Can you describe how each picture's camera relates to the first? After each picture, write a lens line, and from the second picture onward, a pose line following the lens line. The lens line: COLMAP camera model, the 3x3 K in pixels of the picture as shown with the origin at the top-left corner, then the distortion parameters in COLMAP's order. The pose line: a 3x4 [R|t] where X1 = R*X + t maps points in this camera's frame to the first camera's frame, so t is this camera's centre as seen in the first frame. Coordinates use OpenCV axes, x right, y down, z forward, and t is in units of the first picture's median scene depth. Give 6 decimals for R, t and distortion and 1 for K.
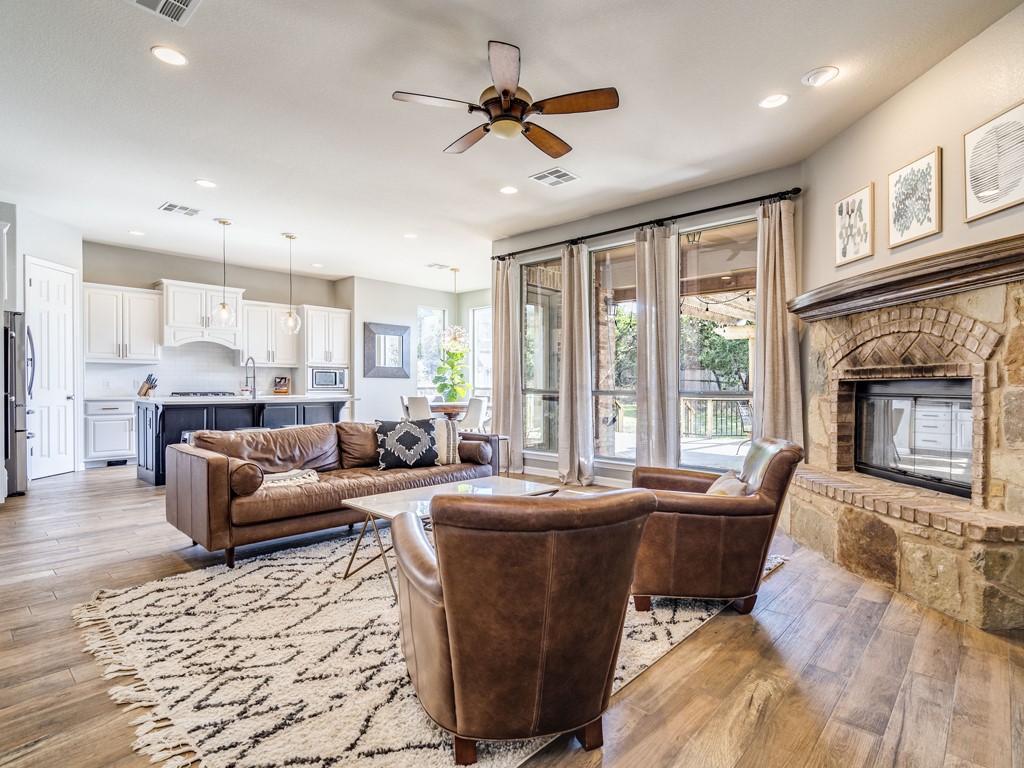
lens RADIAL K [[525.1, 0, 515.5], [0, 525.1, 392.3], [0, 0, 1]] dist [-0.004242, 0.003784]
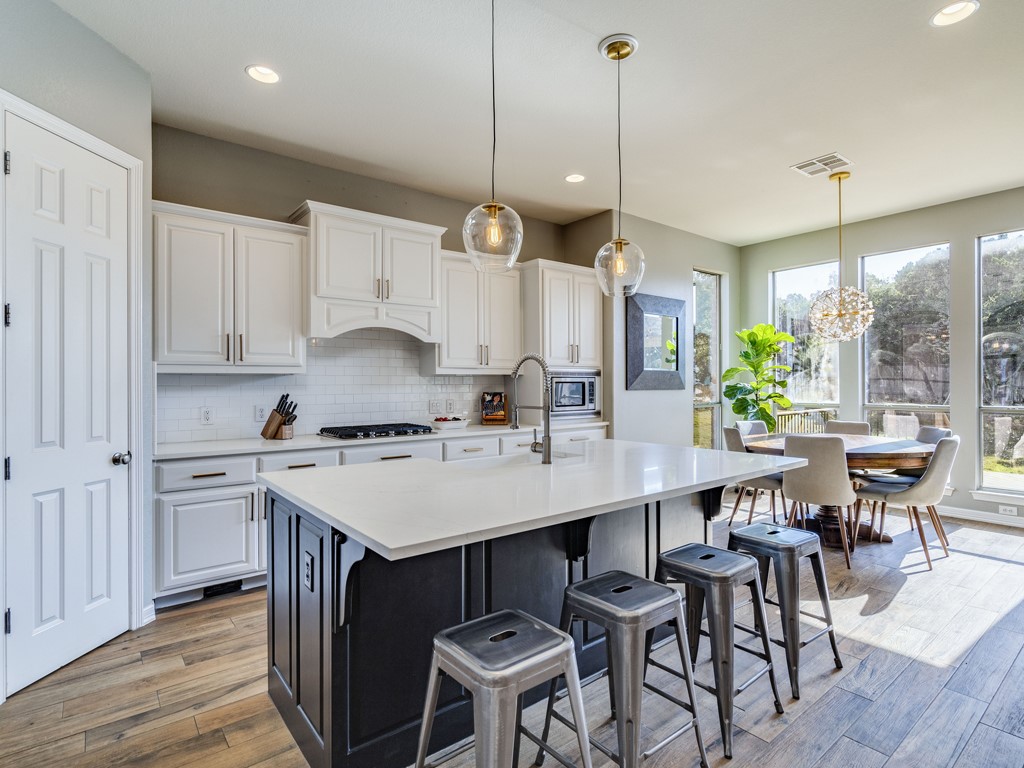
lens RADIAL K [[525.1, 0, 515.7], [0, 525.1, 383.4], [0, 0, 1]] dist [-0.004242, 0.003784]
pose [[0.986801, -0.010055, -0.161628, -0.379764], [0.007664, 0.999852, -0.015408, -0.033832], [0.161759, 0.013966, 0.986732, 0.516839]]
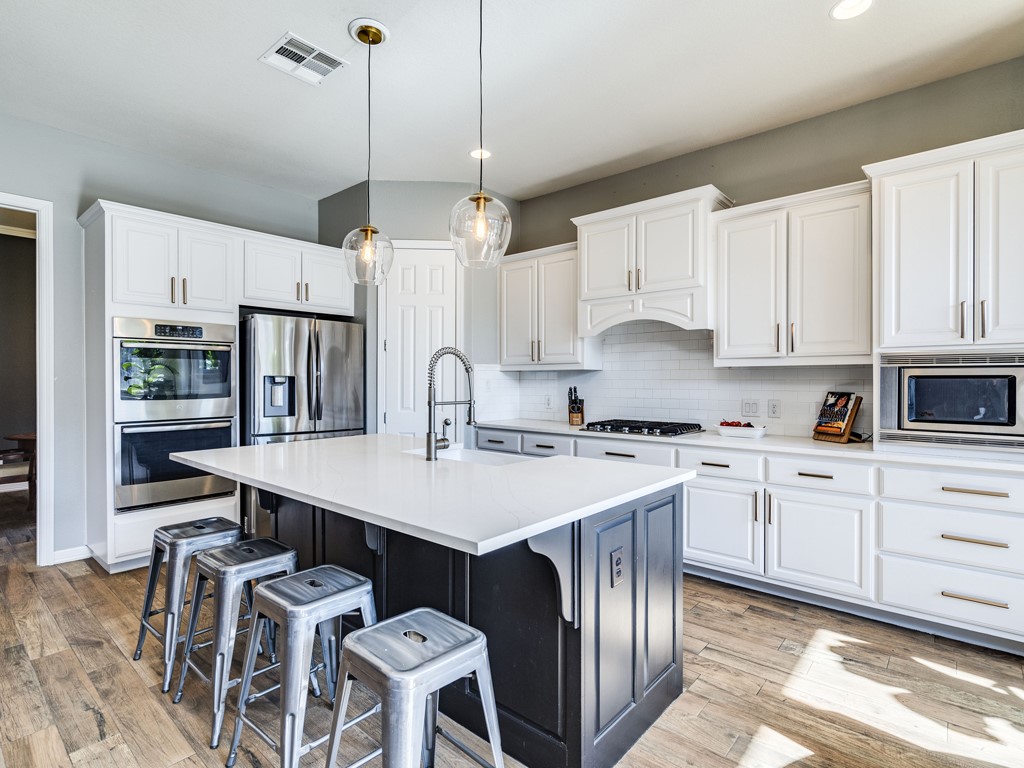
lens RADIAL K [[525.1, 0, 519.5], [0, 525.1, 380.8], [0, 0, 1]] dist [-0.004242, 0.003784]
pose [[0.033847, -0.005255, -0.999413, -0.103662], [-0.015379, 0.999865, -0.005778, -0.035748], [0.999309, 0.015566, 0.033761, 0.873536]]
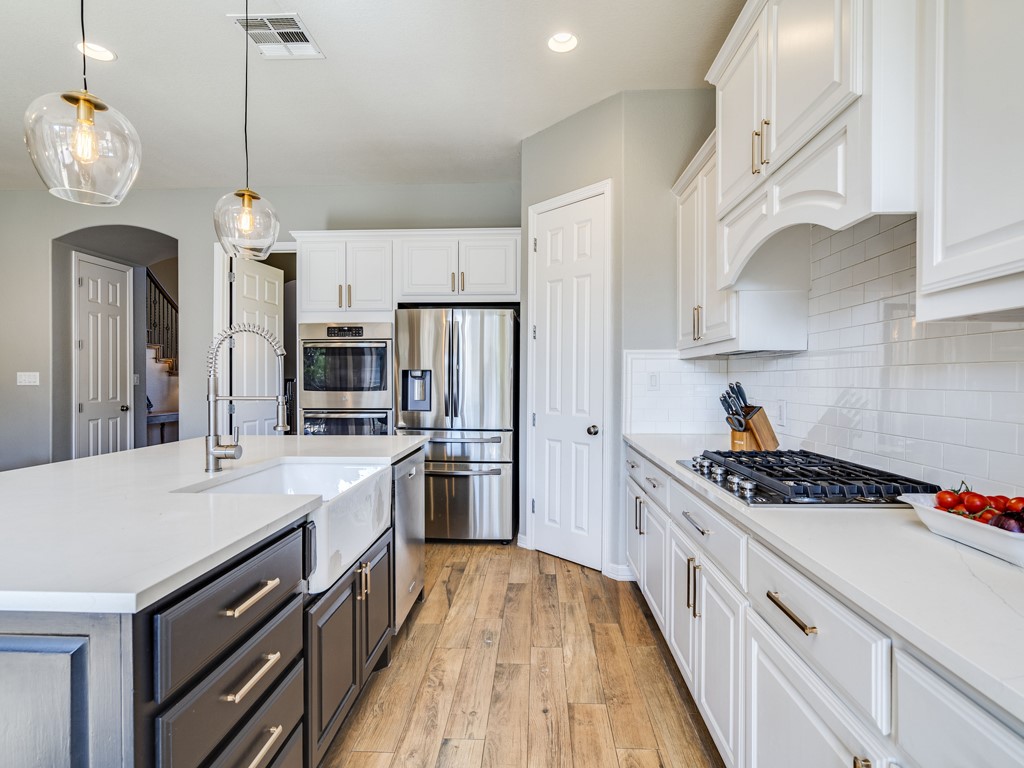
lens RADIAL K [[525.1, 0, 516.1], [0, 525.1, 383.4], [0, 0, 1]] dist [-0.004242, 0.003784]
pose [[-0.767330, -0.001415, -0.641251, -0.364256], [-0.014435, 0.999782, 0.015066, -0.035770], [0.641090, 0.020817, -0.767184, 1.102410]]
